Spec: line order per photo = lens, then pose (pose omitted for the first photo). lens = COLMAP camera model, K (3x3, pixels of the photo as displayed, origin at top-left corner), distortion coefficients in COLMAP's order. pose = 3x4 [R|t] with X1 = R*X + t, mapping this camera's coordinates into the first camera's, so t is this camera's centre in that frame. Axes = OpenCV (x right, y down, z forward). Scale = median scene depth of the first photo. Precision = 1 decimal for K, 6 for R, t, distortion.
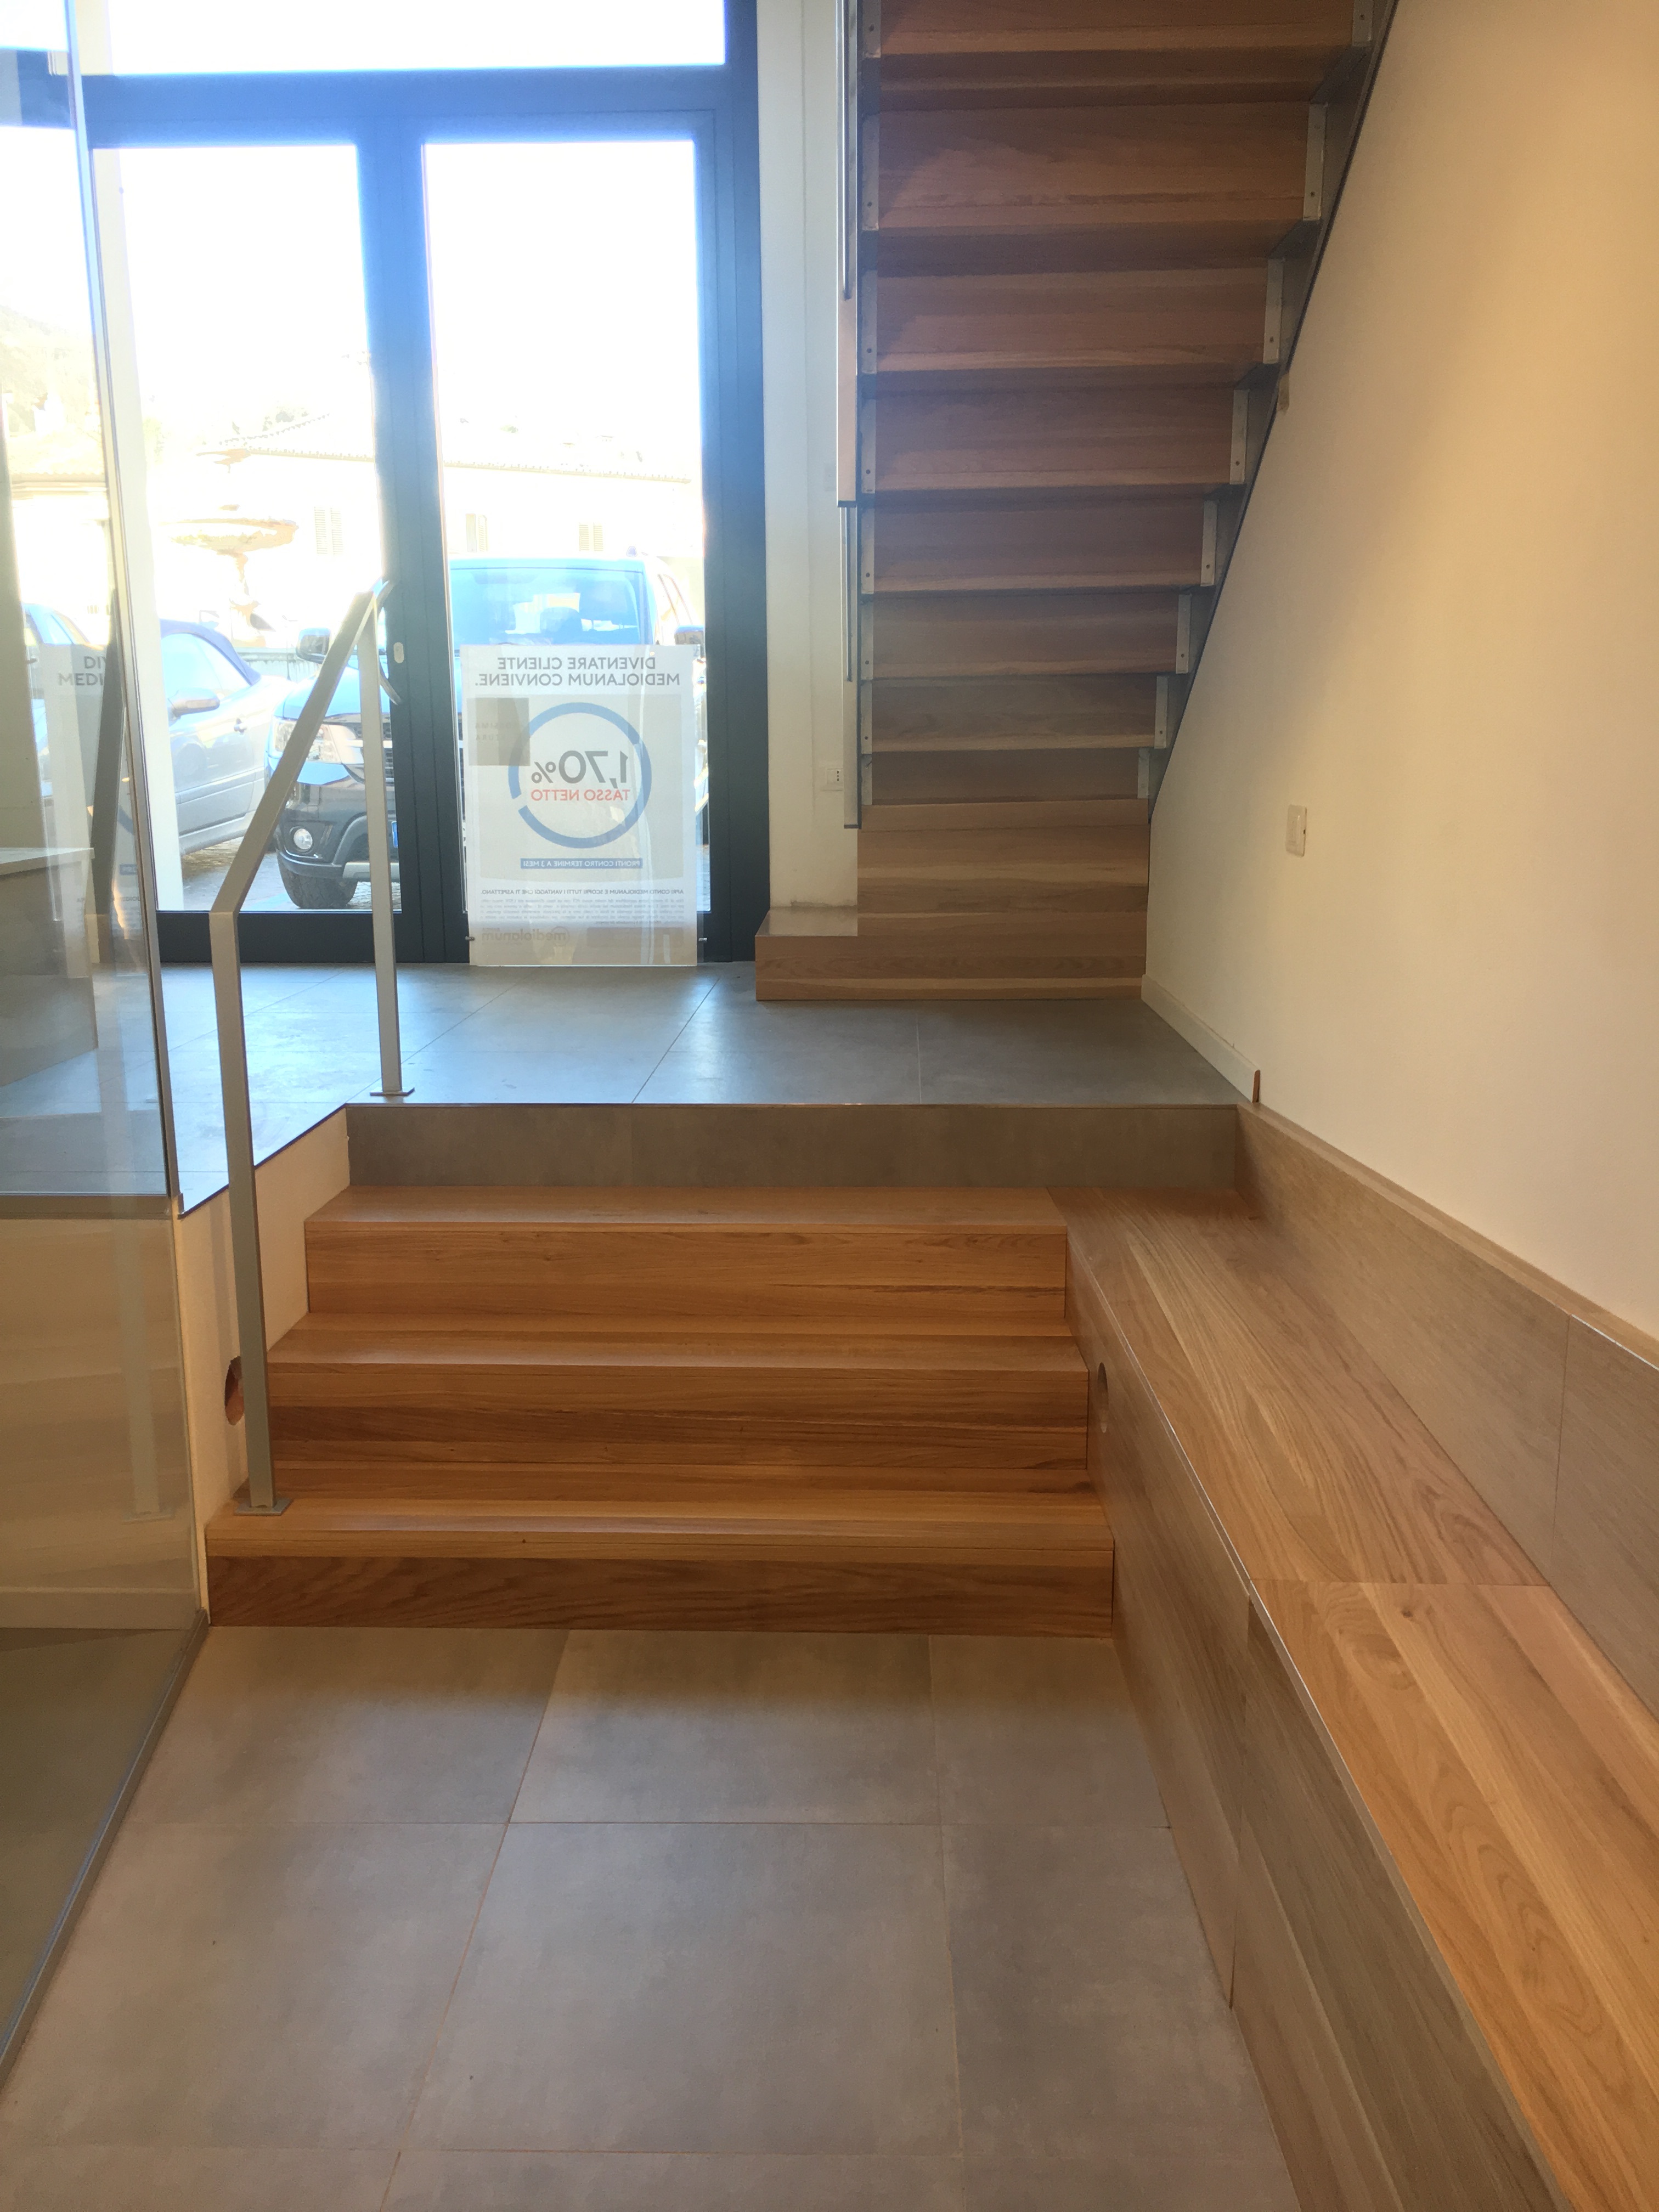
lens RADIAL K [[1873.0, 0, 827.1], [0, 1873.0, 1104.7], [0, 0, 1]] dist [0.078039, -0.081651]
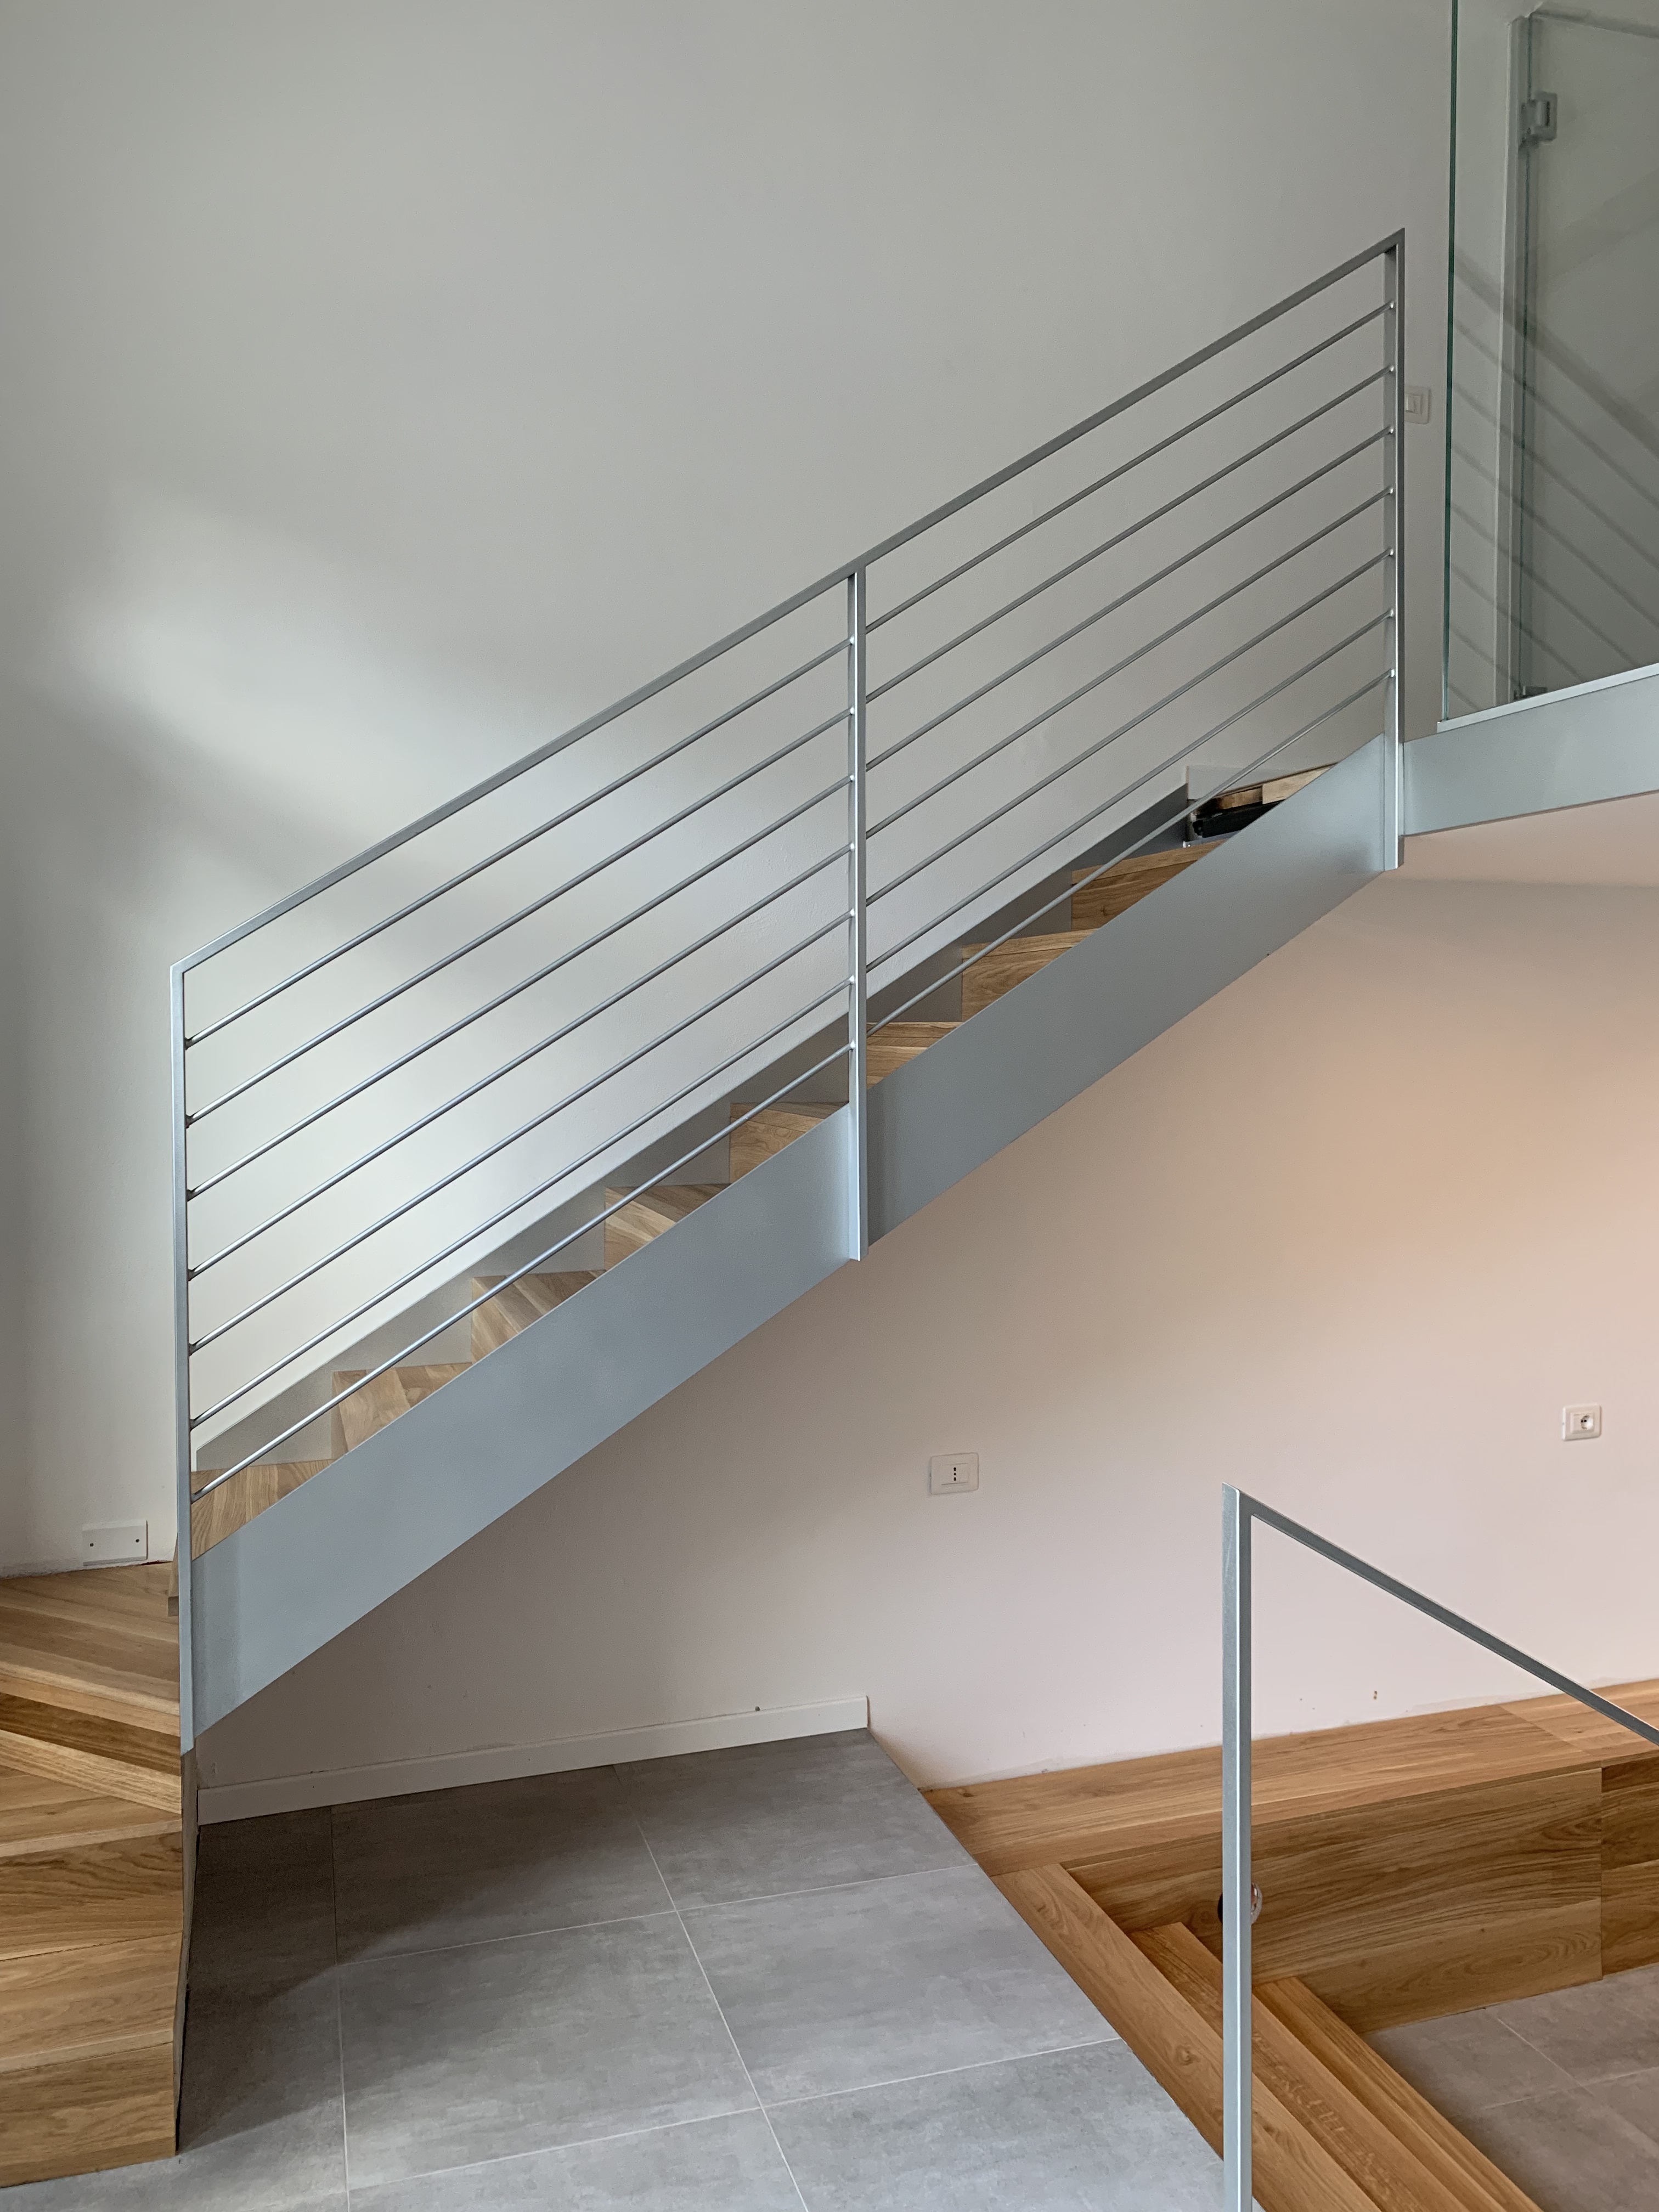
lens RADIAL K [[1689.2, 0, 829.7], [0, 1689.2, 1085.4], [0, 0, 1]] dist [0.021525, -0.019684]
pose [[-0.333863, -0.010892, 0.942559, -1.350212], [0.198520, 0.976694, 0.081604, -0.865239], [-0.921480, 0.214361, -0.323920, 2.349030]]
